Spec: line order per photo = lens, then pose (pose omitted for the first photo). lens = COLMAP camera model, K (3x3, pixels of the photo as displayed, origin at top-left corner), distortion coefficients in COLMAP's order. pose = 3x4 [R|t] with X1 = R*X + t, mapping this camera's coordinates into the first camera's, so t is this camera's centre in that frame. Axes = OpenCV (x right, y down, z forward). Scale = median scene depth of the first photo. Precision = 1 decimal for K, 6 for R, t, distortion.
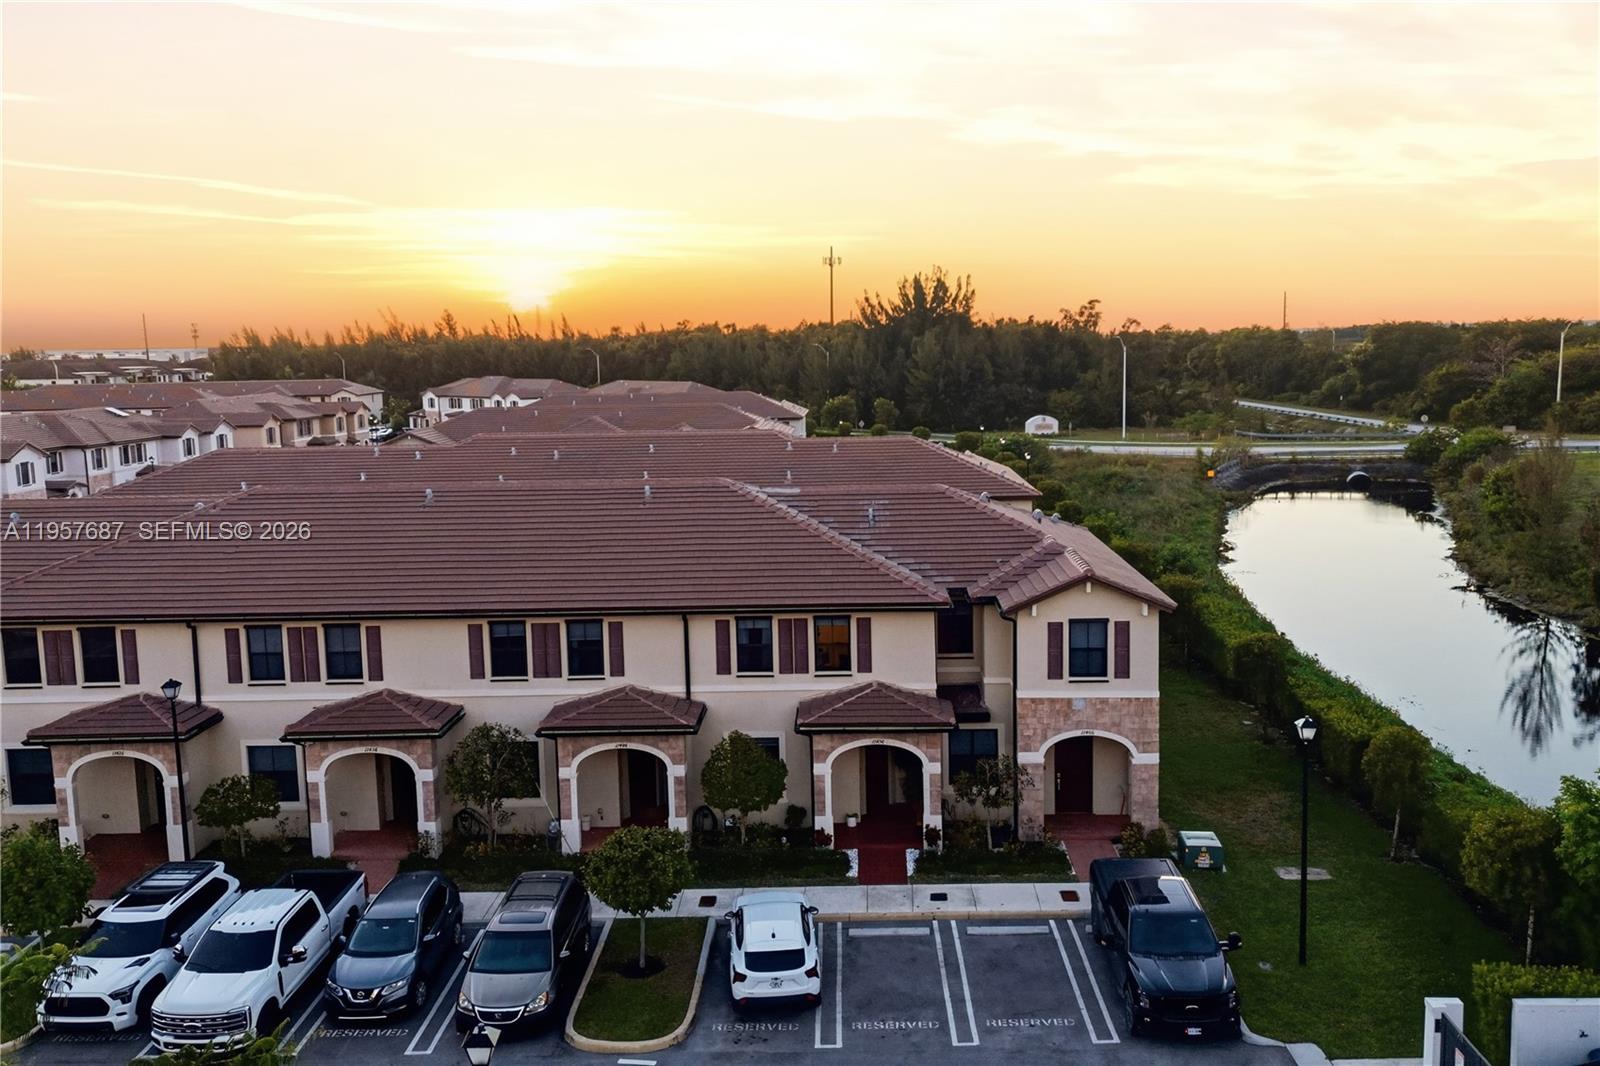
lens RADIAL K [[1394.3, 0, 802.8], [0, 1394.3, 528.8], [0, 0, 1]] dist [0.089356, -0.095536]
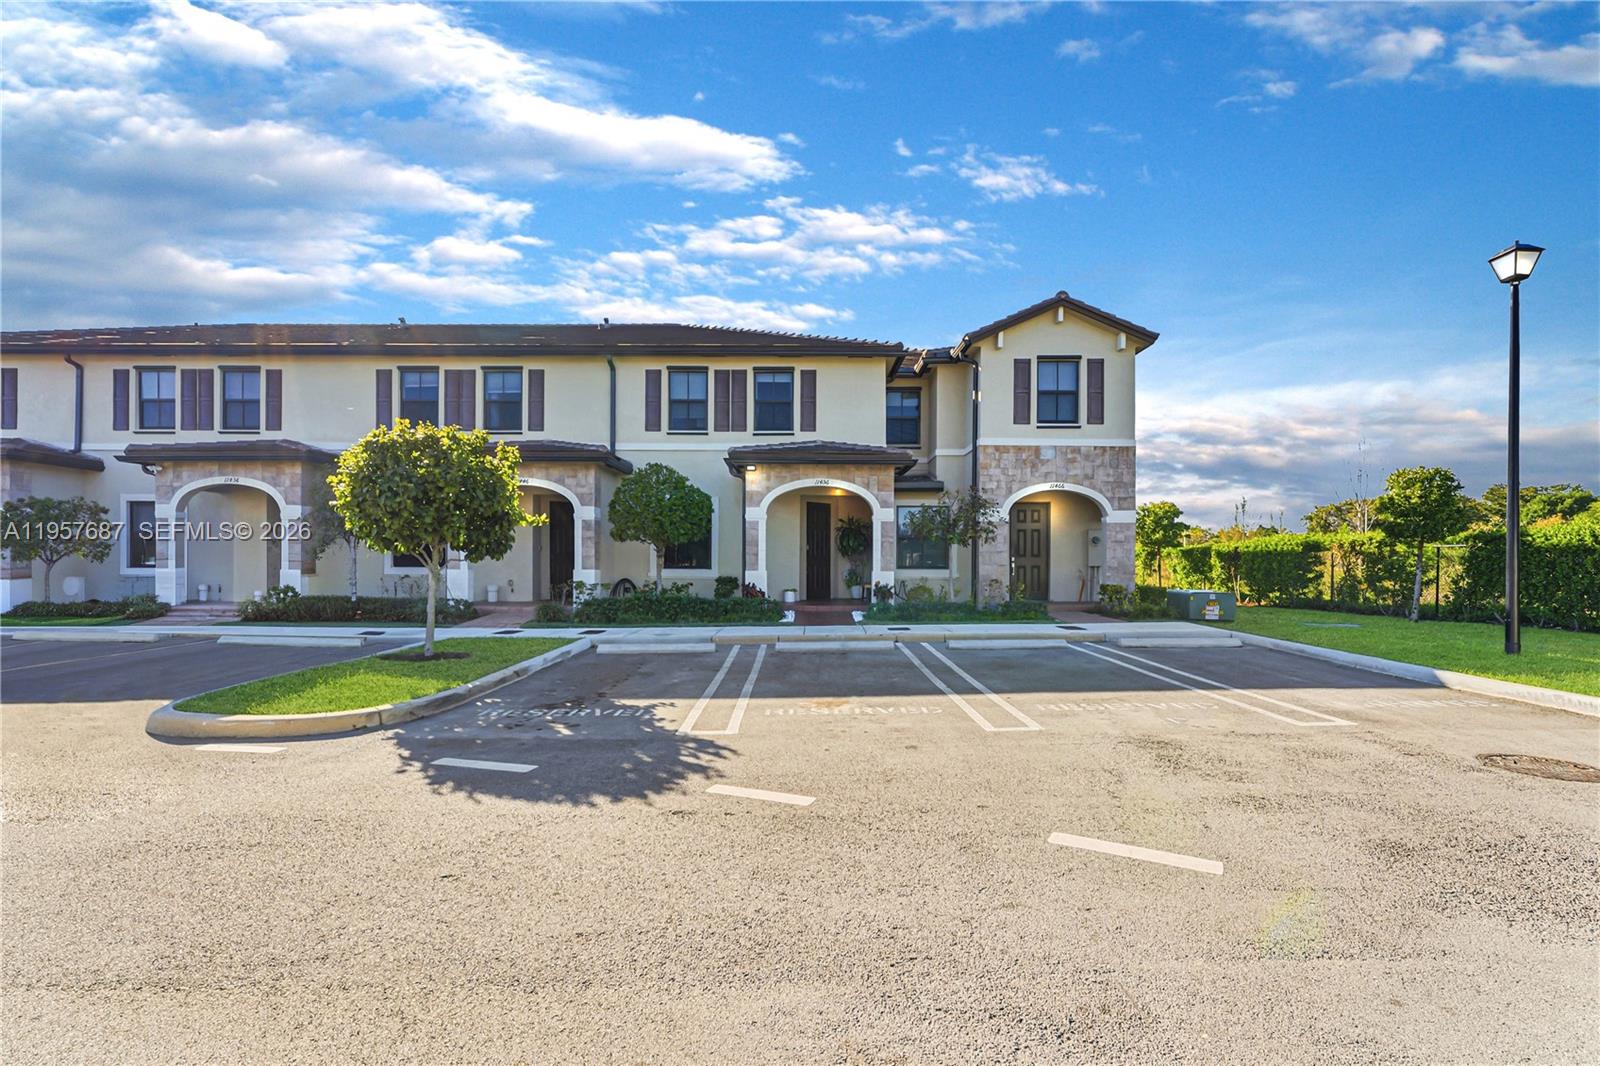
lens RADIAL K [[731.3, 0, 803.5], [0, 731.3, 543.1], [0, 0, 1]] dist [-0.009609, 0.001423]
pose [[0.999060, 0.027111, 0.033810, 0.028182], [-0.022599, 0.991599, -0.127363, 0.244079], [-0.036979, 0.126479, 0.991280, 0.553007]]
